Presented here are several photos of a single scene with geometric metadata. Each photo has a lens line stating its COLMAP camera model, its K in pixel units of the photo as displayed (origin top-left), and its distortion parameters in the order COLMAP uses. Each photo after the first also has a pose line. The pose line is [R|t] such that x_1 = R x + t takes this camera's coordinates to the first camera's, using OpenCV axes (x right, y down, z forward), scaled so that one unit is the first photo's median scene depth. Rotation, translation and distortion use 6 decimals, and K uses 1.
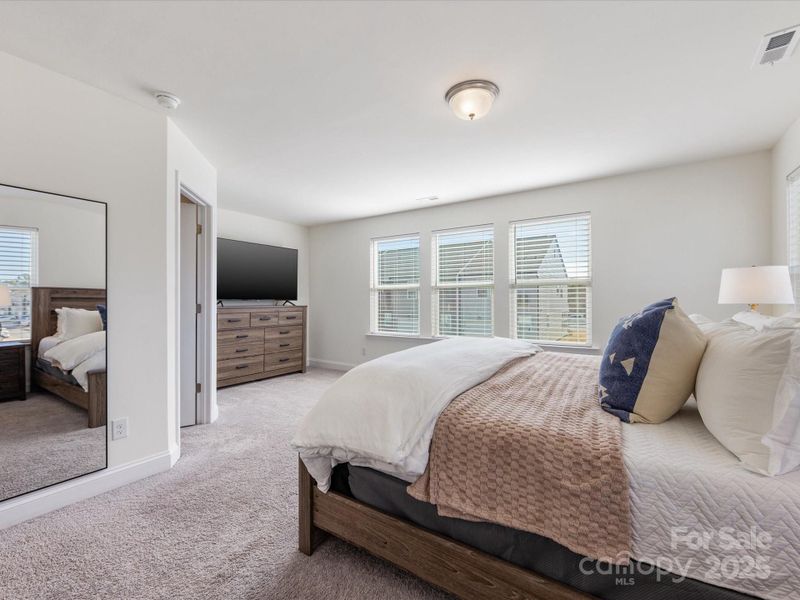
lens RADIAL K [[353.4, 0, 399.1], [0, 353.4, 299.2], [0, 0, 1]] dist [-0.003681, 0.000470]
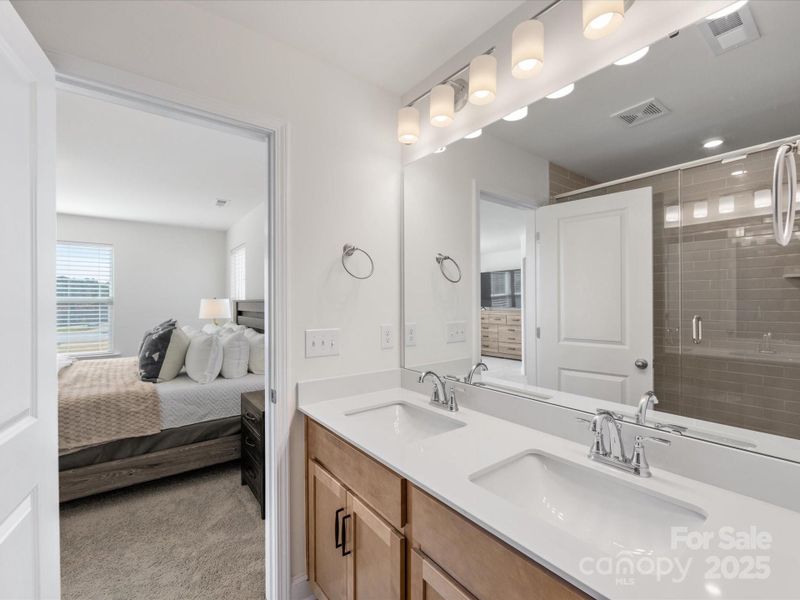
lens RADIAL K [[353.4, 0, 398.8], [0, 353.4, 301.7], [0, 0, 1]] dist [-0.003681, 0.000470]
pose [[0.333735, 0.005651, 0.942650, -0.868678], [-0.003326, 0.999983, -0.004817, -0.135104], [-0.942661, -0.001527, 0.333748, -1.085241]]
